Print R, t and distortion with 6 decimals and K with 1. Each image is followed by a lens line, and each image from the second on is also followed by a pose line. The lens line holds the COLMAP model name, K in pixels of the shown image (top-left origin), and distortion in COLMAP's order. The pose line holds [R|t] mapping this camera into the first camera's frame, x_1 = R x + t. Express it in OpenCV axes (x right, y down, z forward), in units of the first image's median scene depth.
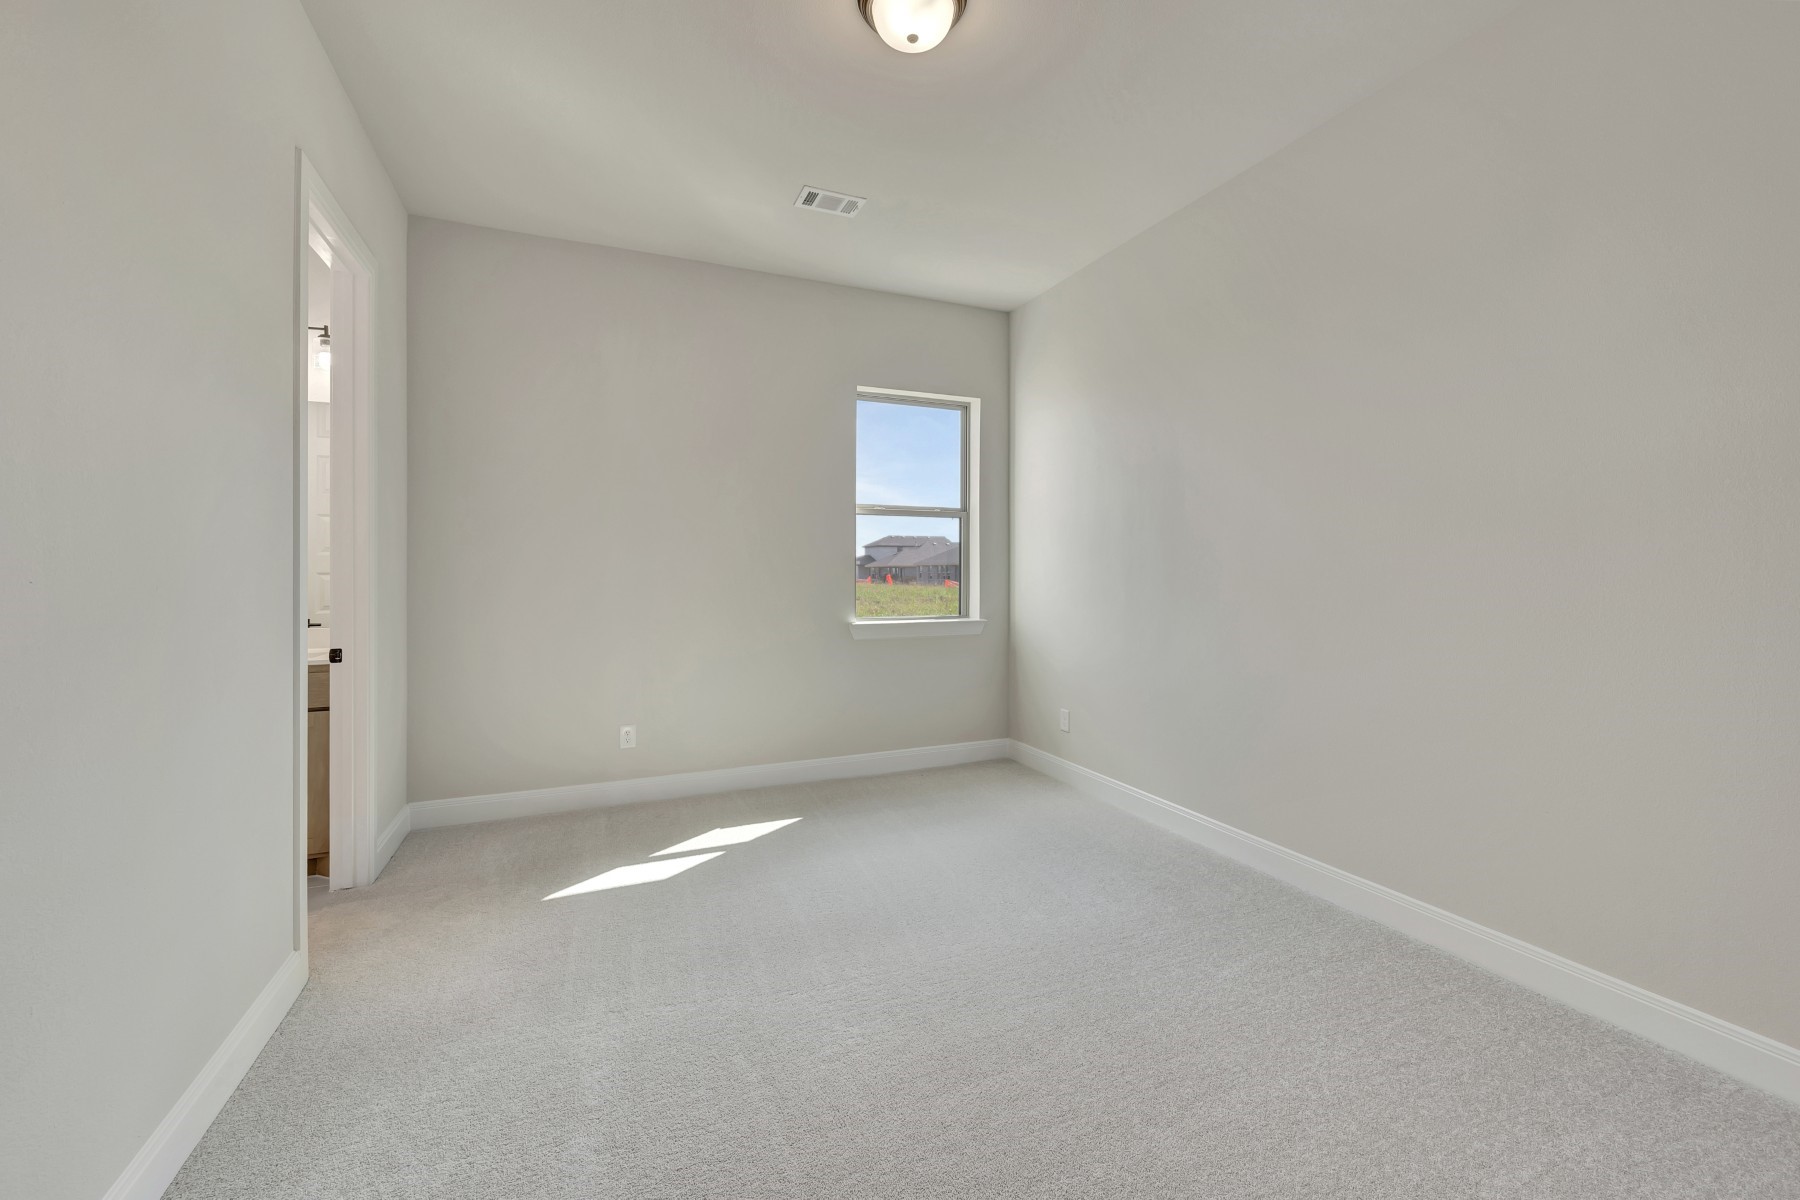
lens RADIAL K [[728.9, 0, 891.9], [0, 728.9, 590.4], [0, 0, 1]] dist [0.000315, 0.000588]
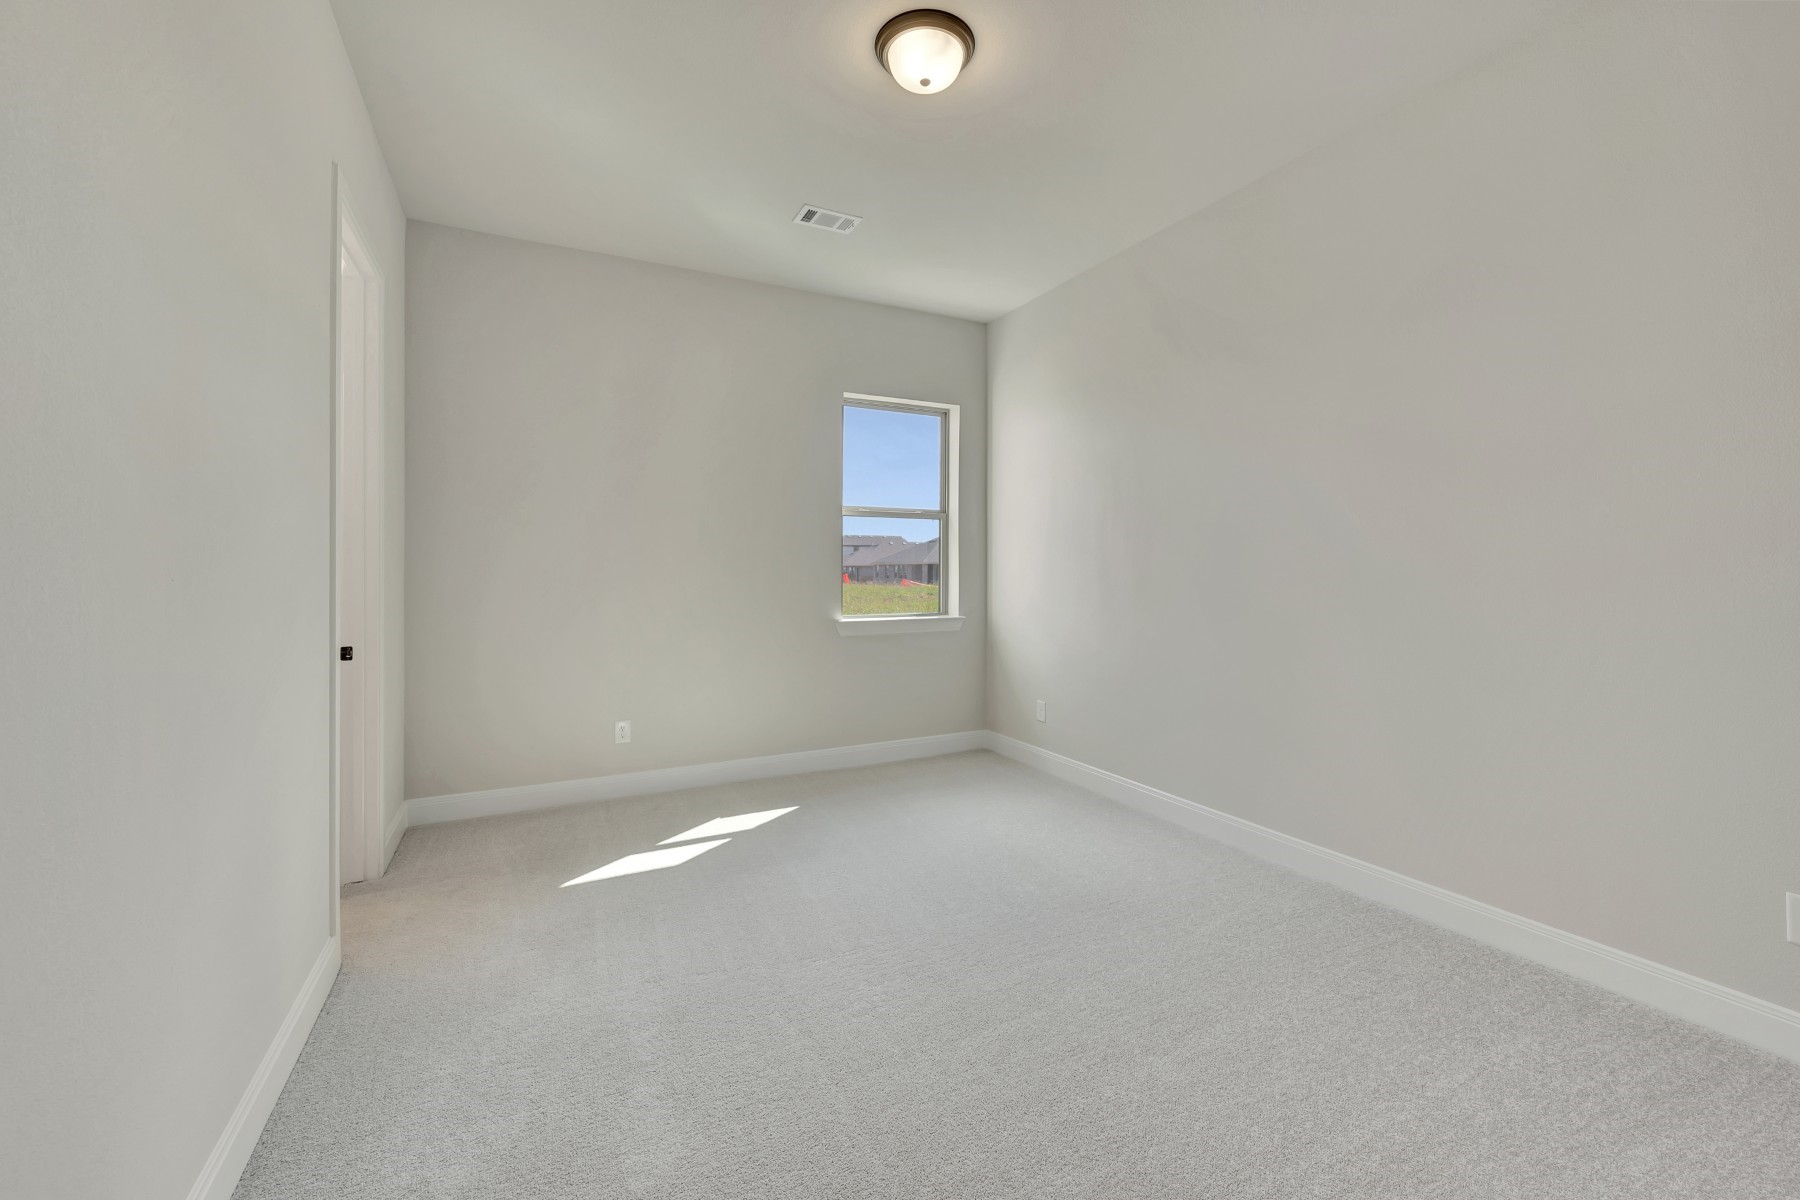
lens RADIAL K [[728.9, 0, 890.7], [0, 728.9, 592.8], [0, 0, 1]] dist [0.000315, 0.000588]
pose [[0.998121, -0.002219, 0.061233, -0.088017], [0.001959, 0.999989, 0.004305, 0.001778], [-0.061242, -0.004177, 0.998114, -0.084921]]
